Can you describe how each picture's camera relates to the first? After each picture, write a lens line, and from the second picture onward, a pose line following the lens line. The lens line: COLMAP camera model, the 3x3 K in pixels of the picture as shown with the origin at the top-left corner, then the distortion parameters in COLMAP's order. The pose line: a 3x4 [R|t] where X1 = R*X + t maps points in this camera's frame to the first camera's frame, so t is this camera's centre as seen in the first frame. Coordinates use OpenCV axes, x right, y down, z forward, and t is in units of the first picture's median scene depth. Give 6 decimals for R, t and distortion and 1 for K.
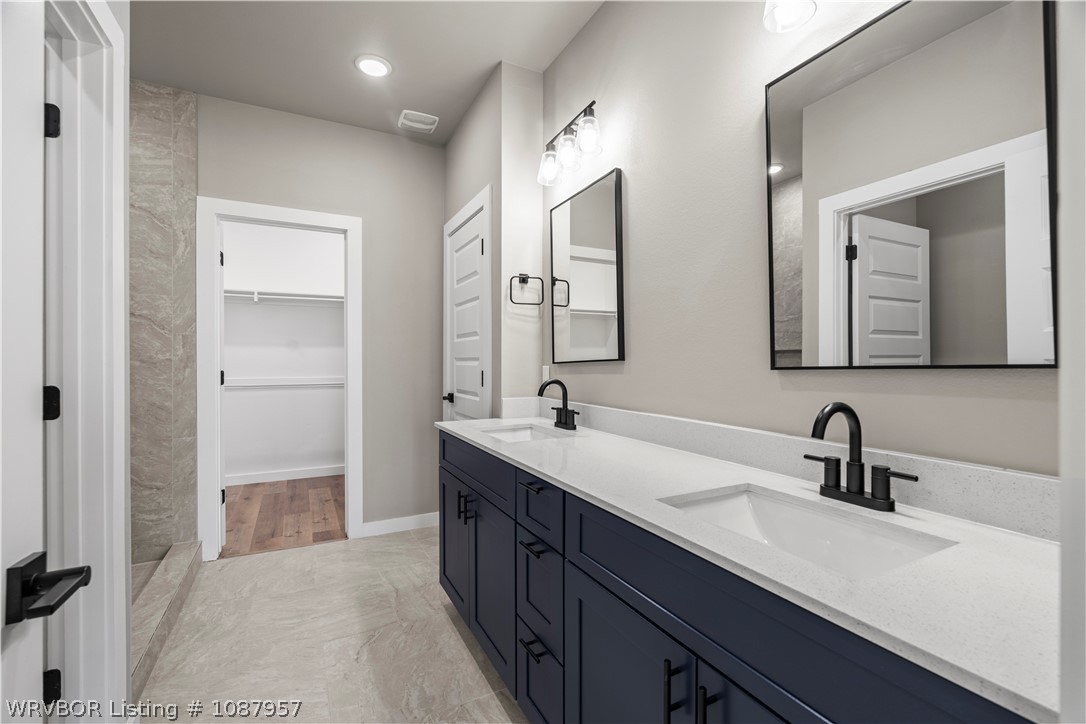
lens RADIAL K [[479.2, 0, 543.7], [0, 479.2, 361.3], [0, 0, 1]] dist [0.001065, 0.000102]
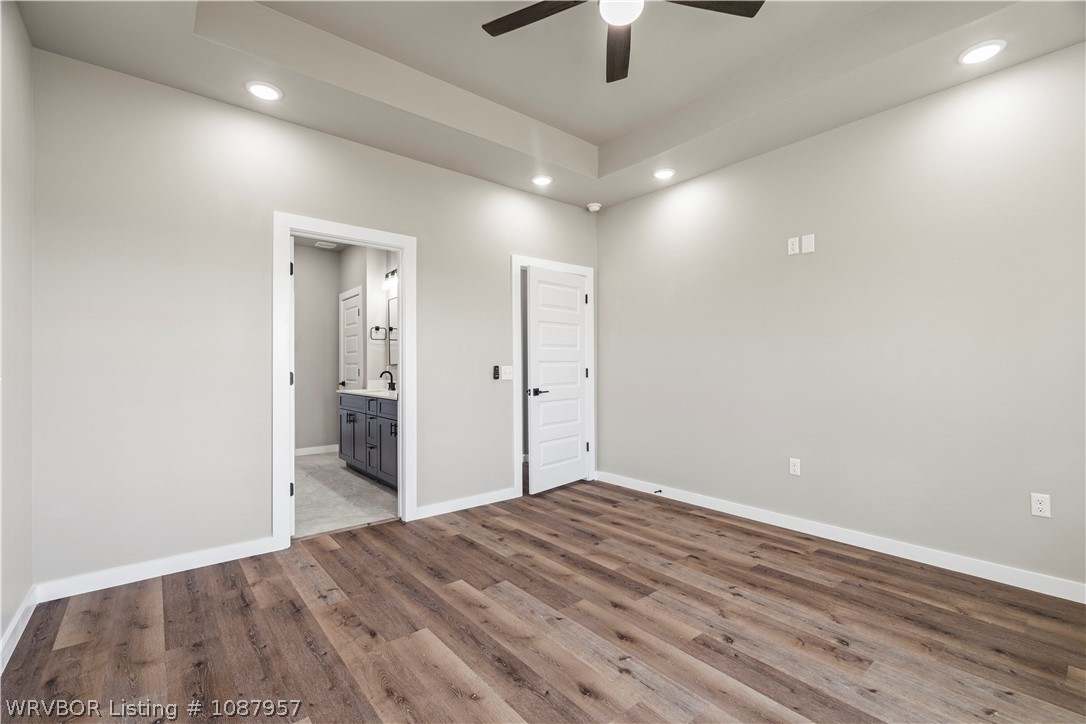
lens RADIAL K [[479.2, 0, 544.7], [0, 479.2, 362.9], [0, 0, 1]] dist [0.001065, 0.000102]
pose [[0.978651, -0.005690, 0.205451, 0.259819], [0.007437, 0.999942, -0.007731, 0.015055], [-0.205395, 0.009094, 0.978637, -1.349608]]
